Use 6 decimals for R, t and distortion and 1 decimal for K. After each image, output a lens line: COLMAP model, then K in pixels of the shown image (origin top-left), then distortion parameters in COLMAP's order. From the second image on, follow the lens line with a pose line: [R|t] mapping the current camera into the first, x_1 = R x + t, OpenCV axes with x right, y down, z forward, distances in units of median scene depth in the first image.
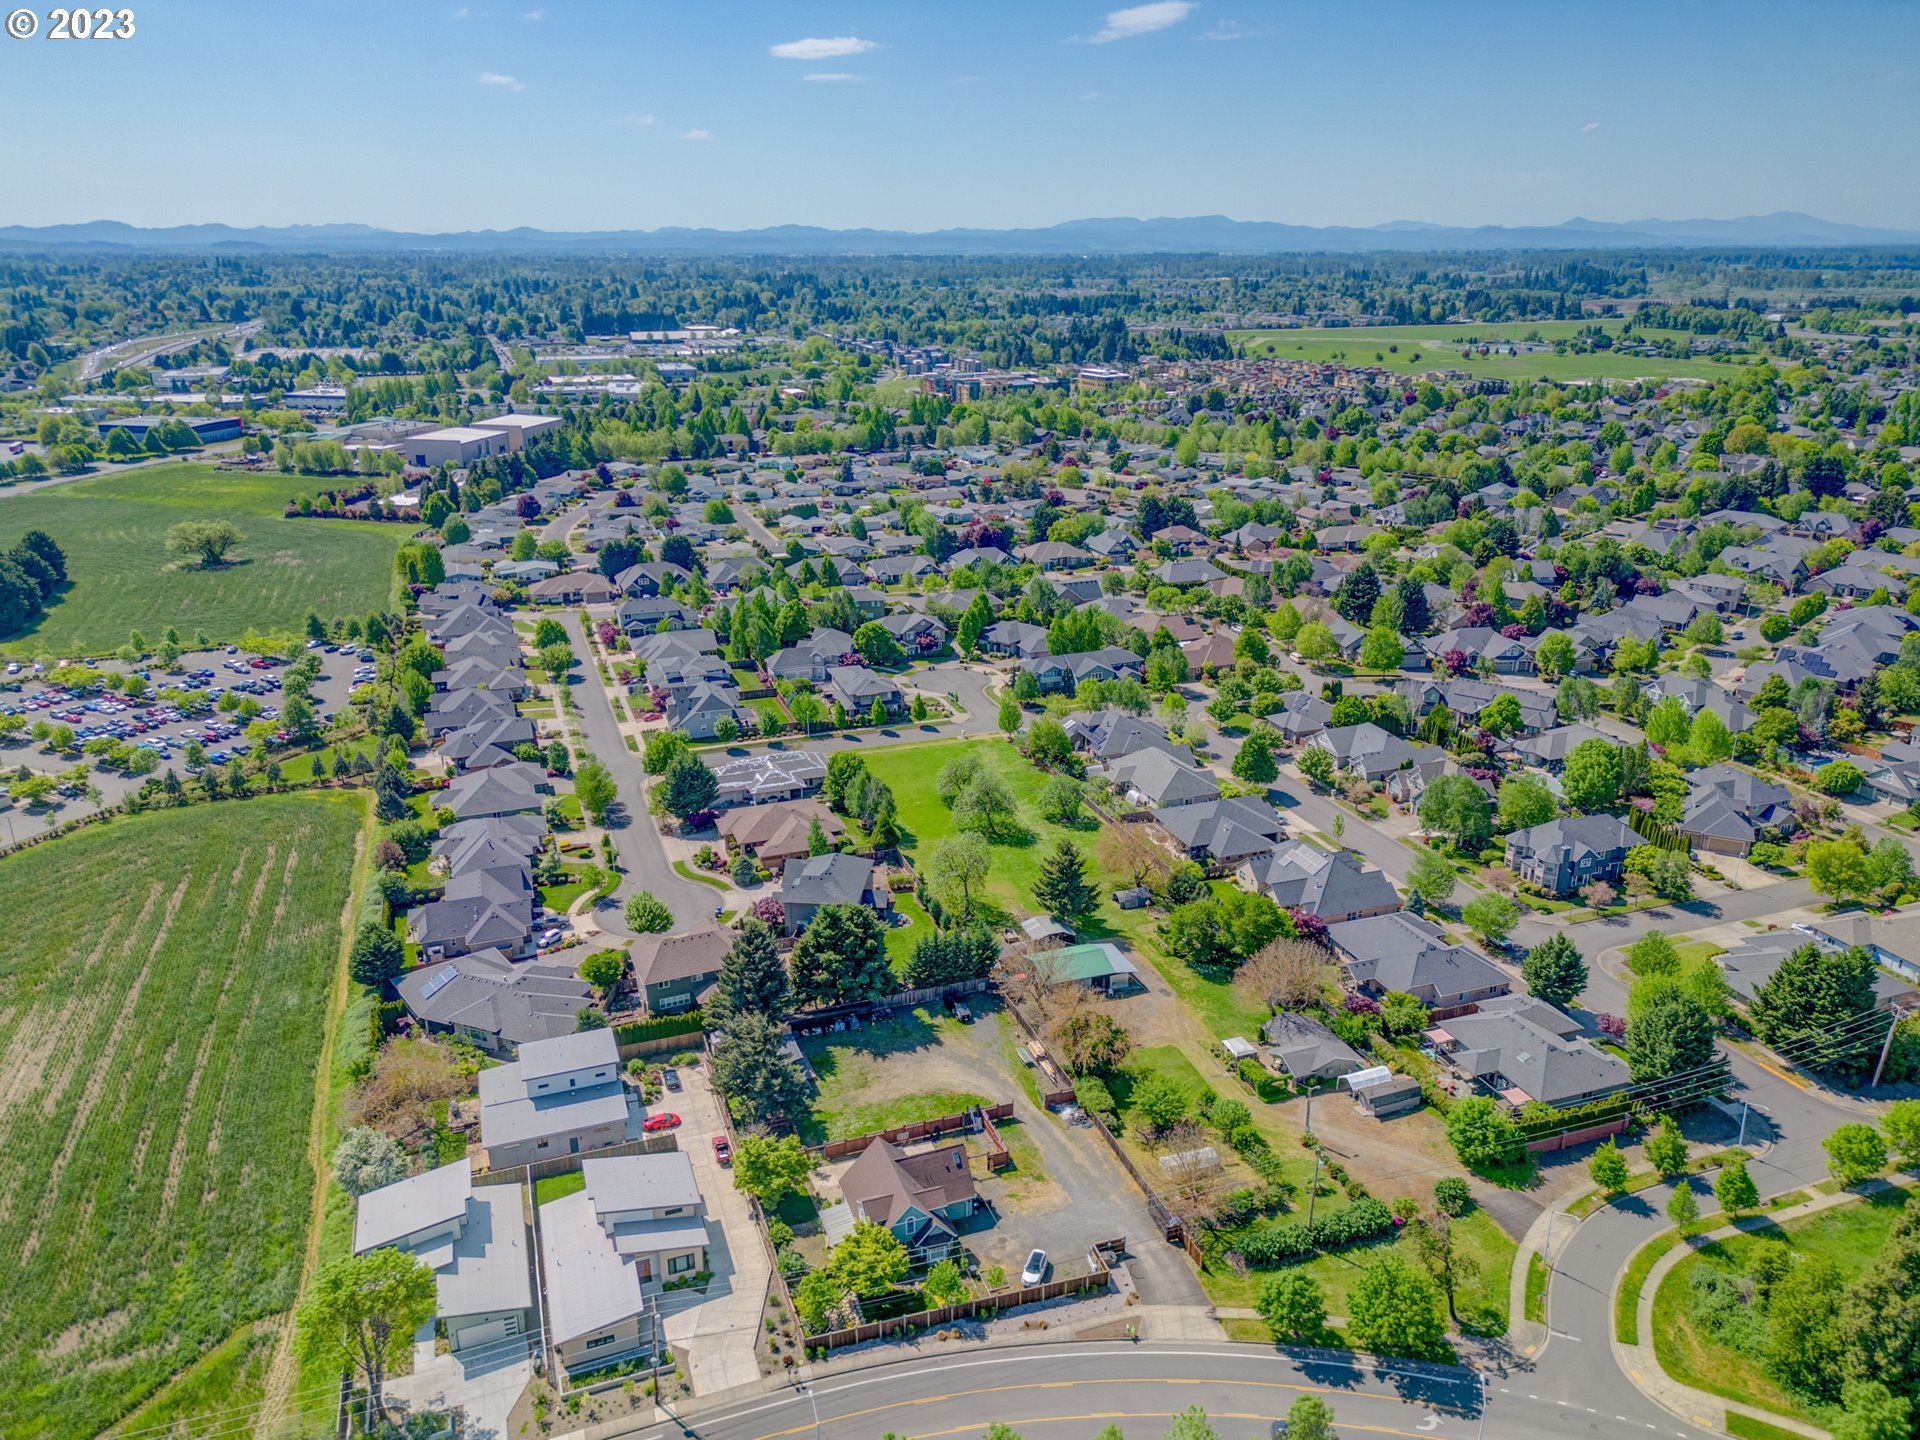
lens RADIAL K [[1348.9, 0, 964.6], [0, 1348.9, 713.8], [0, 0, 1]] dist [0.073256, -0.073477]
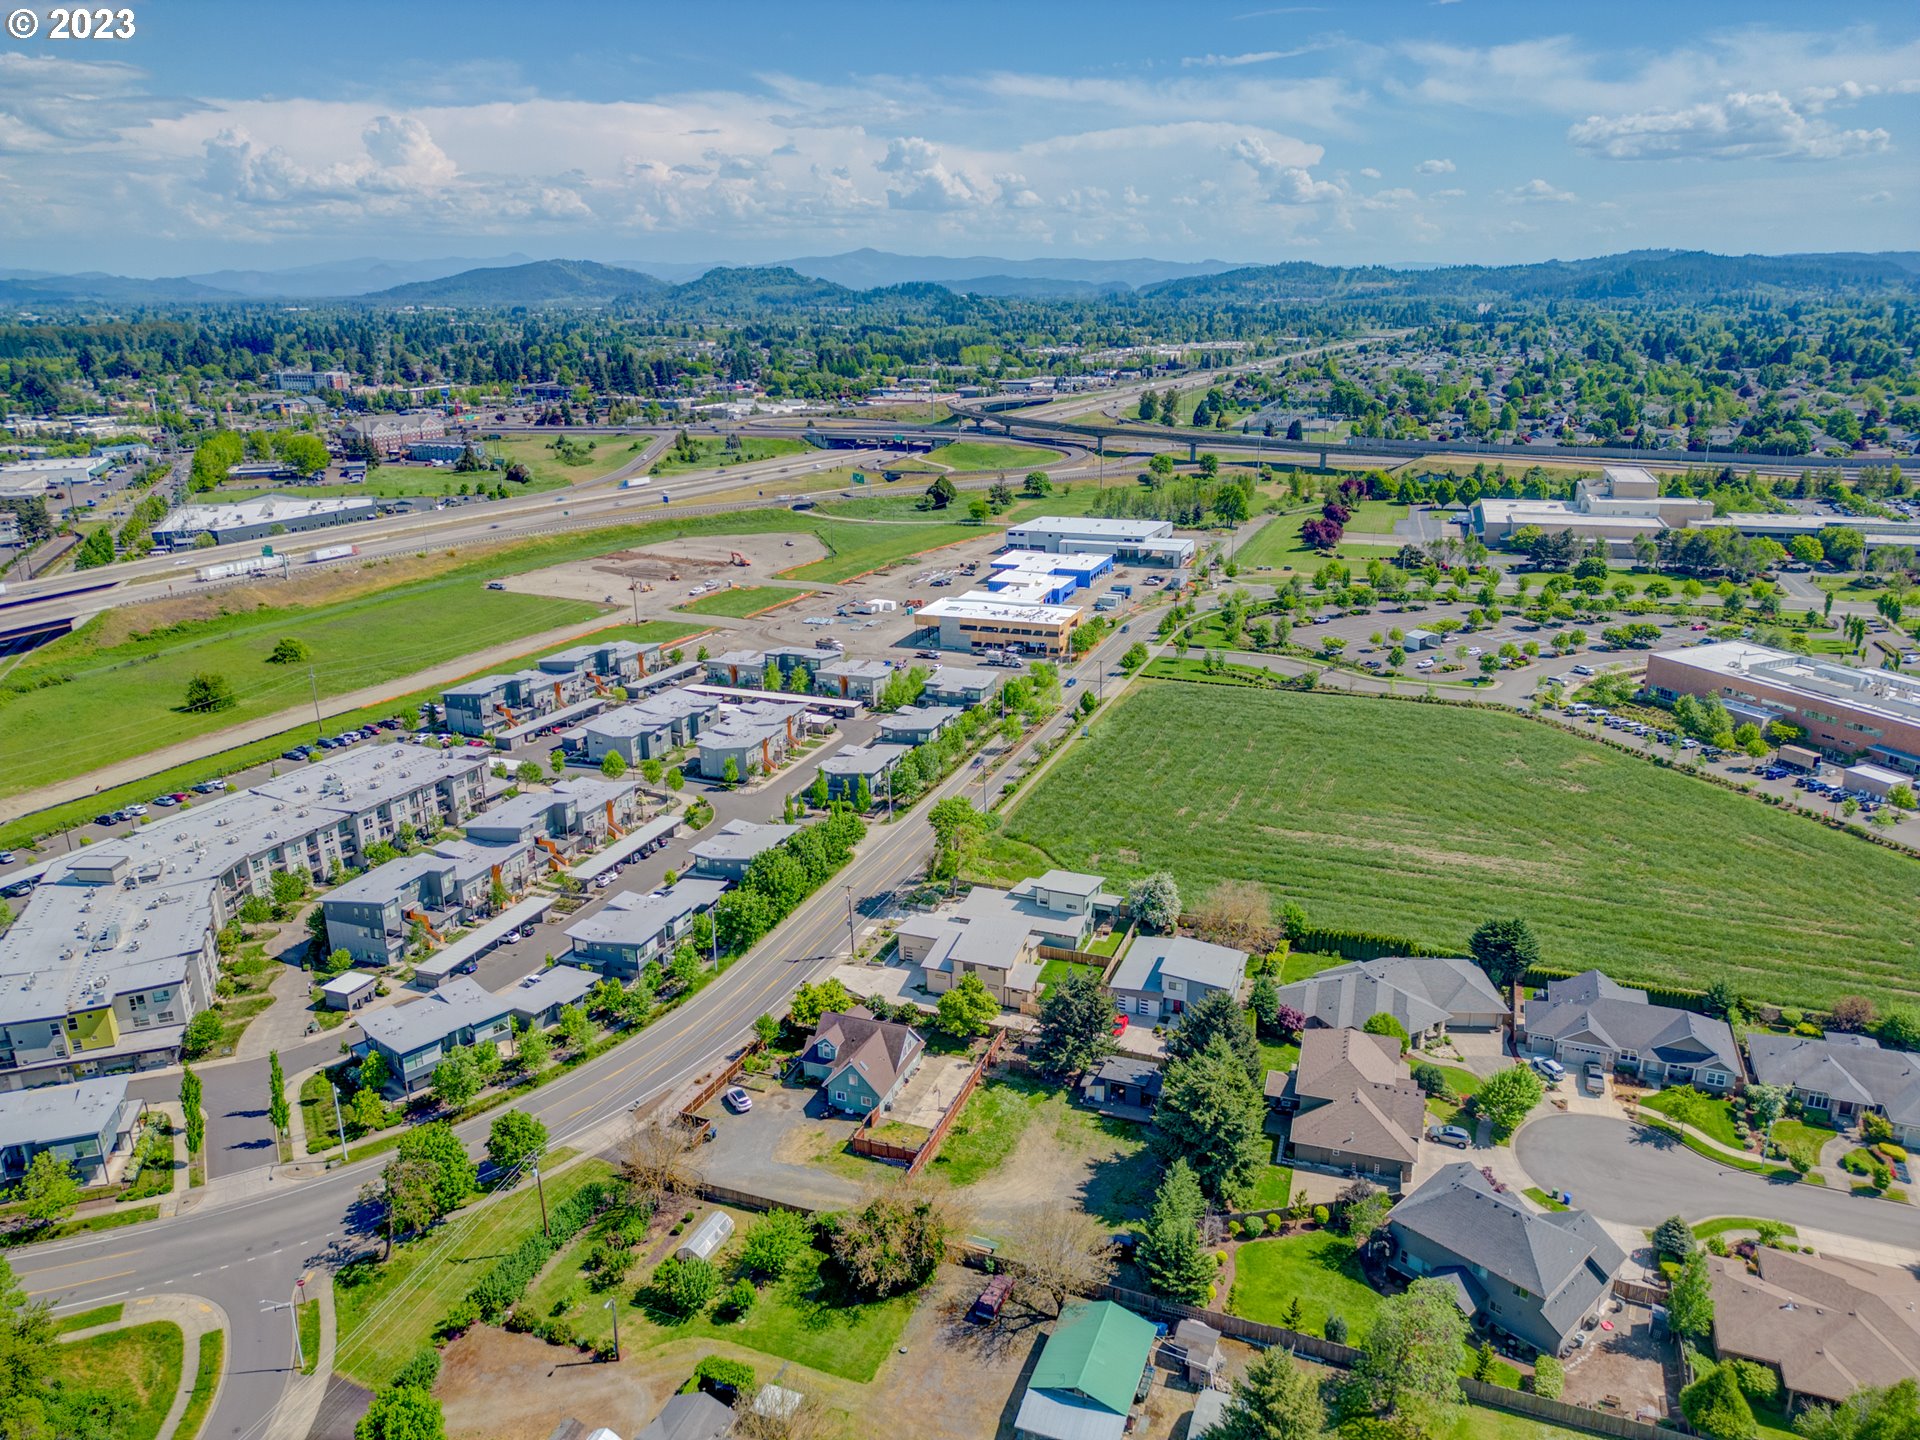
lens RADIAL K [[1348.9, 0, 964.6], [0, 1348.9, 713.8], [0, 0, 1]] dist [0.073256, -0.073477]
pose [[-0.659316, 0.232361, -0.715060, 0.230781], [-0.233912, 0.840459, 0.488787, -0.163795], [0.714554, 0.489527, -0.499776, 0.528487]]
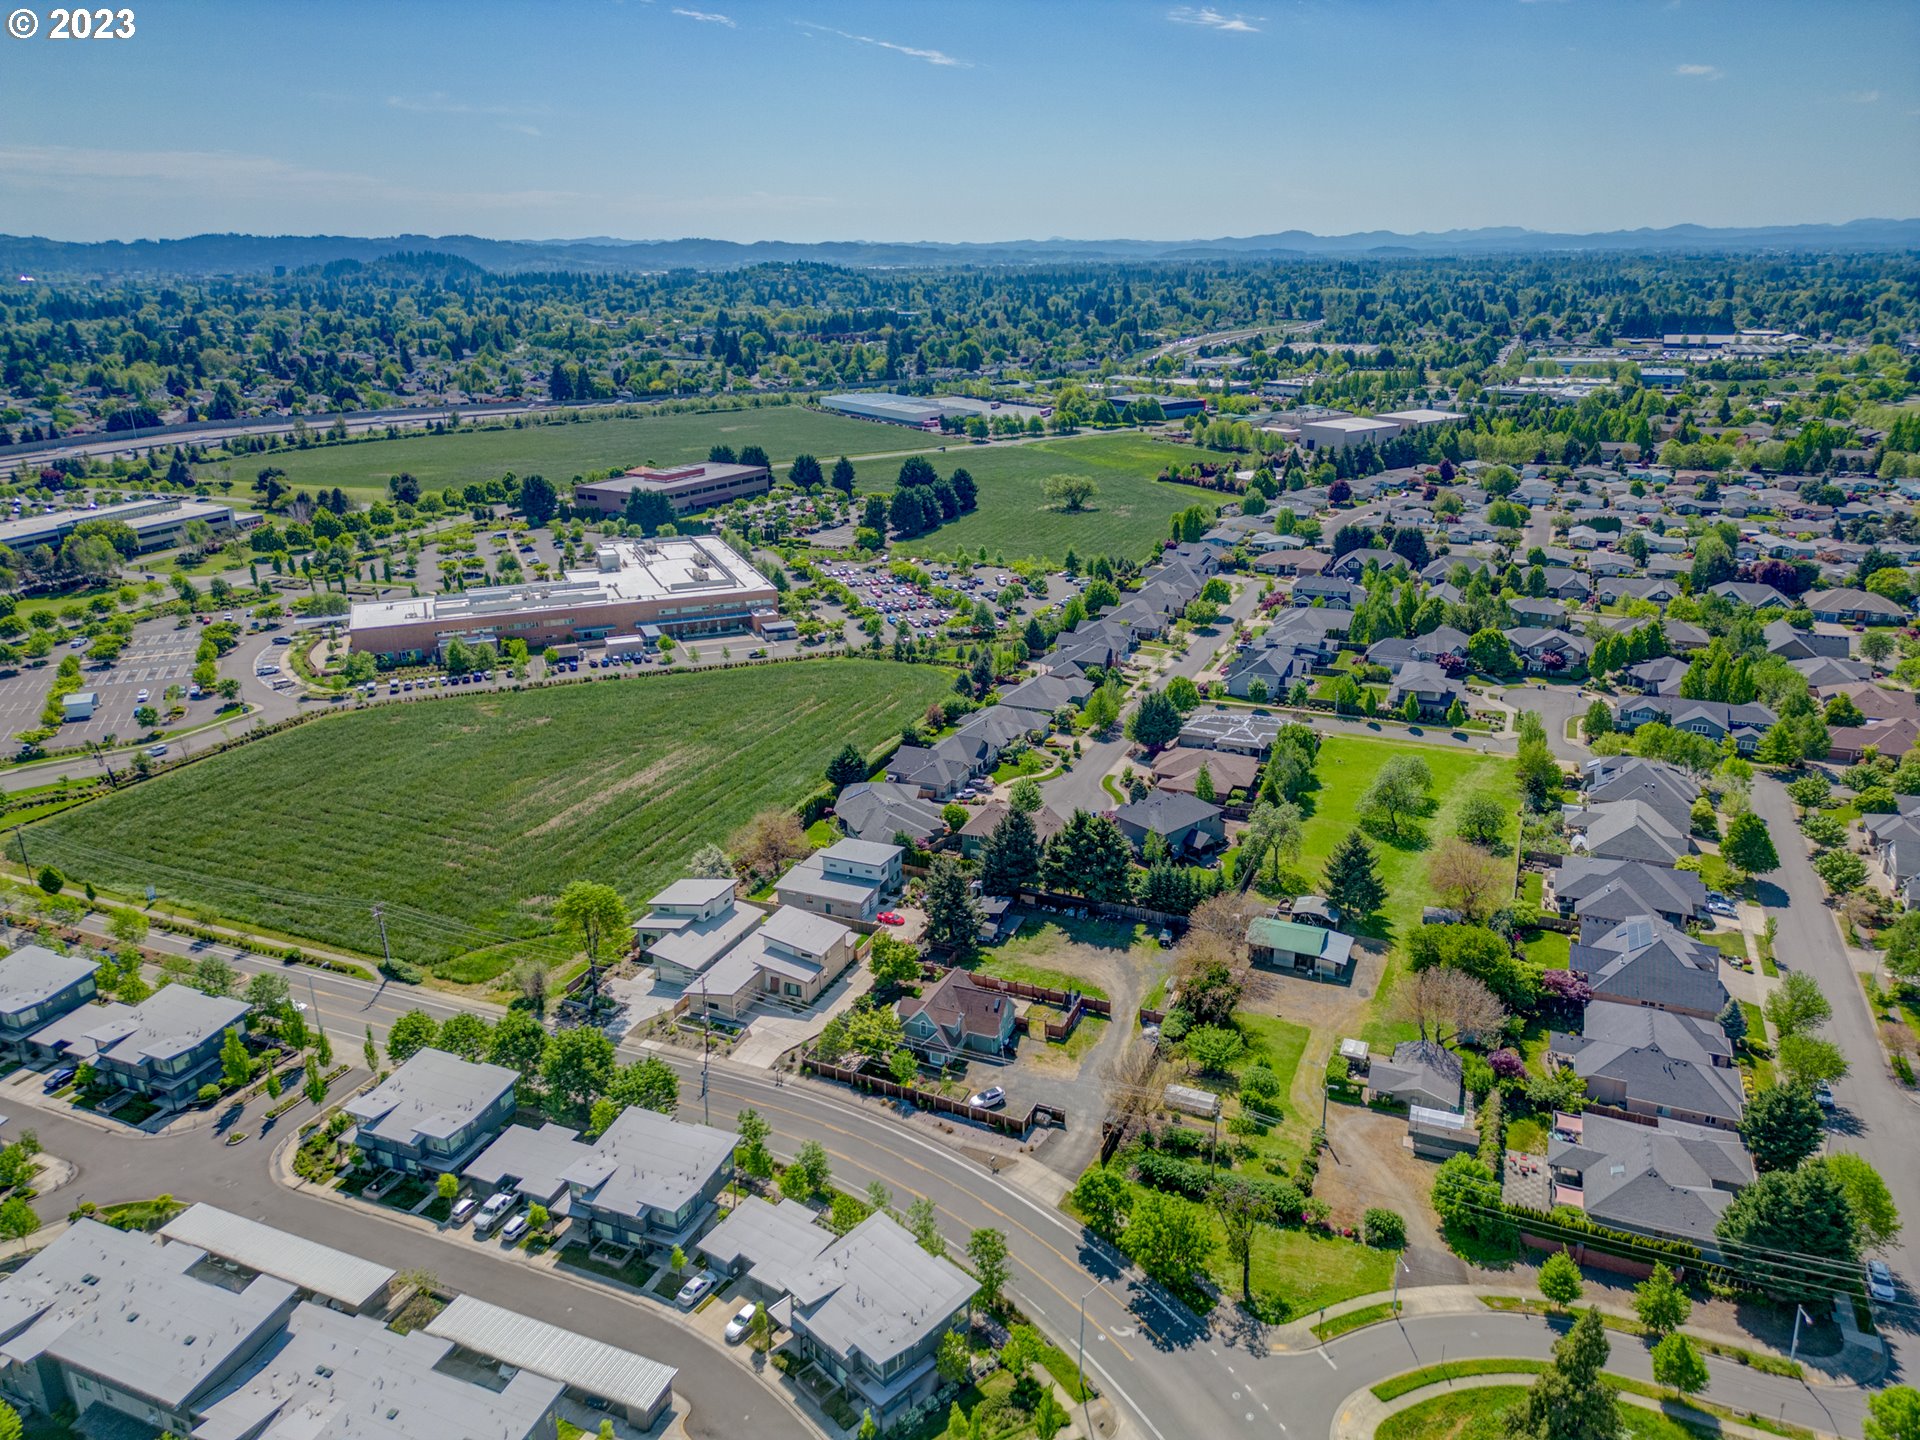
lens RADIAL K [[1348.9, 0, 964.6], [0, 1348.9, 713.8], [0, 0, 1]] dist [0.073256, -0.073477]
pose [[0.731166, 0.213641, -0.647884, 0.250422], [-0.214334, 0.973549, 0.079143, -0.004222], [0.647655, 0.080997, 0.757616, 0.019425]]
